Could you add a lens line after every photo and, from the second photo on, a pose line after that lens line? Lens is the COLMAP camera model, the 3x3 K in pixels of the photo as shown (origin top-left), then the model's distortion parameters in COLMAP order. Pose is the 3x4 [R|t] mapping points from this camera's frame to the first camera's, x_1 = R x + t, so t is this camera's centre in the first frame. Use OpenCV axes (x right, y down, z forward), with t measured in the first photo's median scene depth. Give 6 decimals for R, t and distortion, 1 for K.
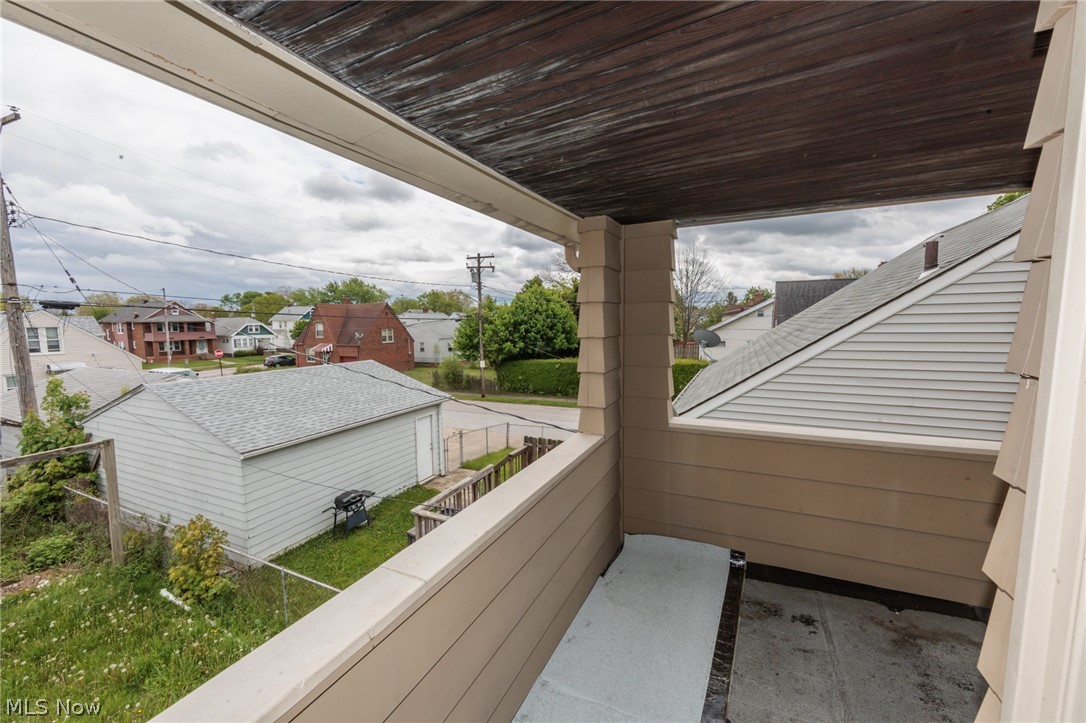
lens RADIAL K [[425.8, 0, 543.0], [0, 425.8, 361.5], [0, 0, 1]] dist [-0.001969, -0.000067]
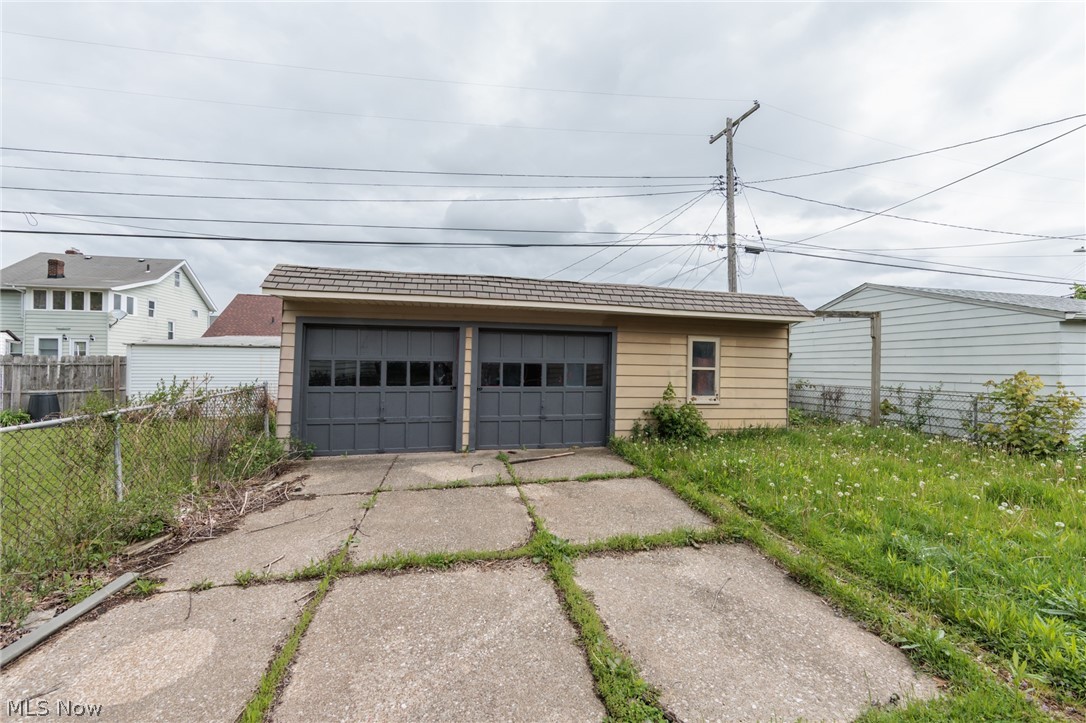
lens RADIAL K [[422.3, 0, 545.0], [0, 422.3, 359.7], [0, 0, 1]] dist [-0.002360, -0.000446]
pose [[0.616428, 0.004087, -0.787401, -0.545112], [-0.087368, 0.994167, -0.063237, 0.364119], [0.782549, 0.107775, 0.613189, -0.278715]]
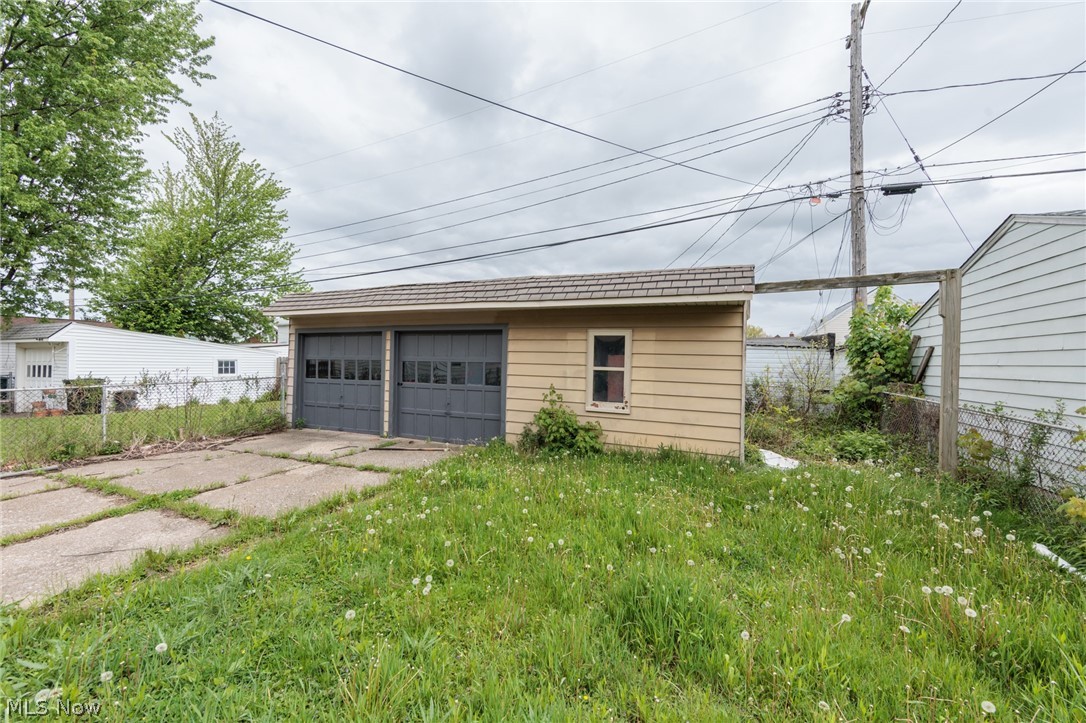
lens RADIAL K [[422.3, 0, 545.0], [0, 422.3, 359.7], [0, 0, 1]] dist [-0.002360, -0.000446]
pose [[0.036746, 0.002955, -0.999320, -0.346083], [-0.106016, 0.994364, -0.000958, 0.301574], [0.993685, 0.105979, 0.036852, 0.321022]]
